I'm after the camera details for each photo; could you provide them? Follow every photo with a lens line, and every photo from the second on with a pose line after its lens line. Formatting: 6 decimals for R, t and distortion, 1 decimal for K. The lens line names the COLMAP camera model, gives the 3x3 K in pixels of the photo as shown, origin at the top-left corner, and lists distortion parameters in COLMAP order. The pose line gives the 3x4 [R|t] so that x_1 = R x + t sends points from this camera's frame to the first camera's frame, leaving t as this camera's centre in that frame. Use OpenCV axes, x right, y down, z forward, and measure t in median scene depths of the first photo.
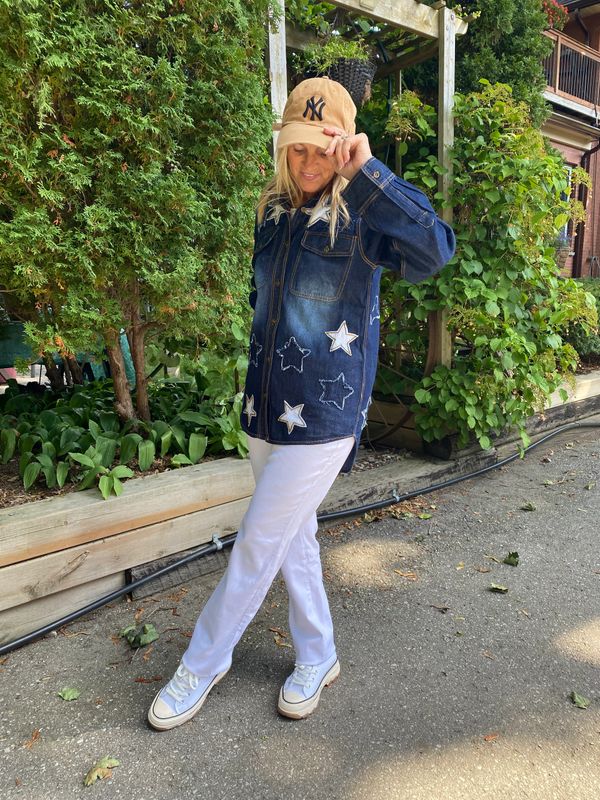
lens RADIAL K [[613.4, 0, 300.7], [0, 613.4, 409.2], [0, 0, 1]] dist [0.024614, -0.024497]
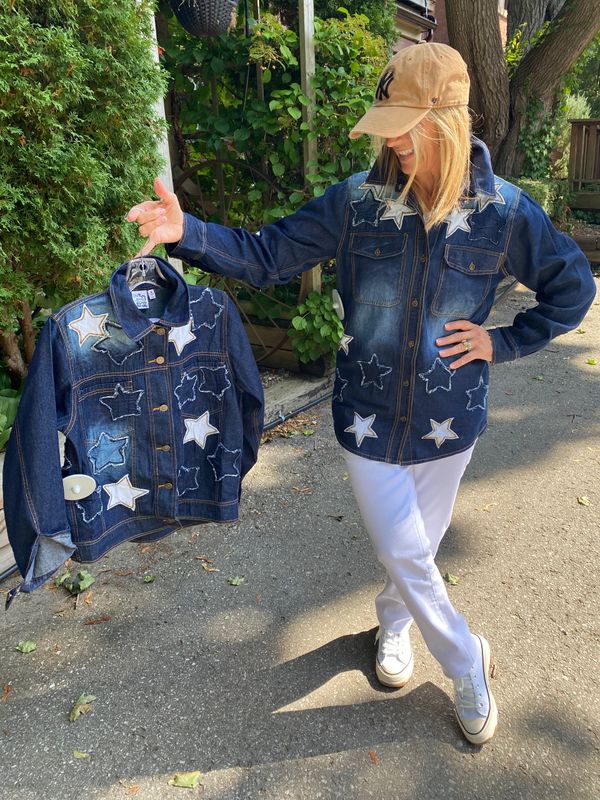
lens RADIAL K [[613.4, 0, 299.3], [0, 613.4, 397.0], [0, 0, 1]] dist [0.024614, -0.024497]
pose [[0.967172, -0.088690, 0.238143, -0.085348], [0.049606, 0.984984, 0.165368, -0.085808], [-0.249233, -0.148126, 0.957048, -0.065485]]
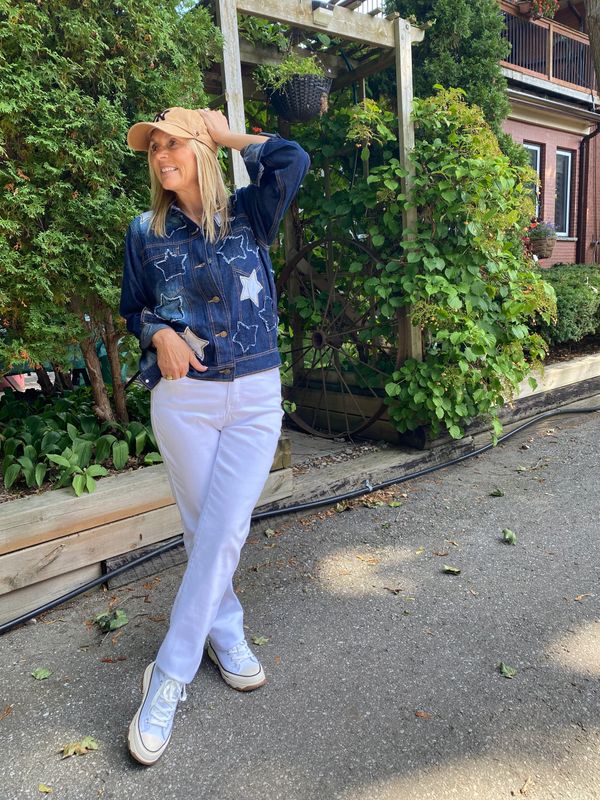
lens RADIAL K [[613.4, 0, 296.0], [0, 613.4, 397.2], [0, 0, 1]] dist [0.024614, -0.024497]
pose [[0.998587, -0.035109, -0.039885, 0.092054], [0.034675, 0.999332, -0.011529, -0.001877], [0.040263, 0.010130, 0.999138, -0.056609]]
